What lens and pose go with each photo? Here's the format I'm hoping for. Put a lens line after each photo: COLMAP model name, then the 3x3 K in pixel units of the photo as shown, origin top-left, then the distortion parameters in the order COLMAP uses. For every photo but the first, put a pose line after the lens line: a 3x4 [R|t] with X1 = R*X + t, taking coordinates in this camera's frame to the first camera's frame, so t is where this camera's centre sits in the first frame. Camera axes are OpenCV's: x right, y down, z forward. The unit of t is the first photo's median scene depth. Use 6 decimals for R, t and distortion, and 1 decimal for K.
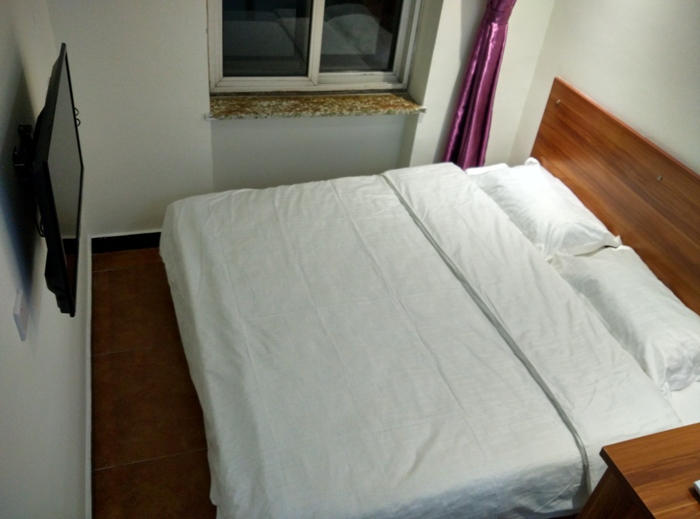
lens RADIAL K [[607.0, 0, 350.0], [0, 607.0, 259.5], [0, 0, 1]] dist [0.238858, -0.689810]
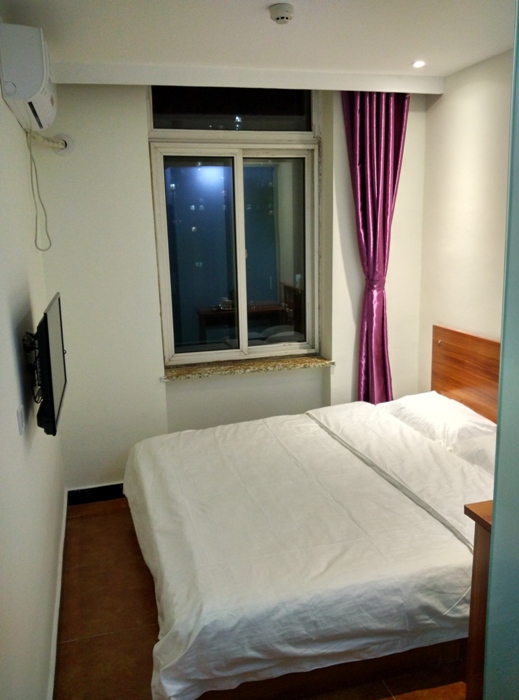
lens RADIAL K [[607.0, 0, 259.5], [0, 607.0, 350.0], [0, 0, 1]] dist [0.238858, -0.689810]
pose [[0.990283, -0.118423, -0.072914, 0.071544], [0.075339, 0.897521, -0.434489, 0.286836], [0.116895, 0.424773, 0.897721, -0.152827]]
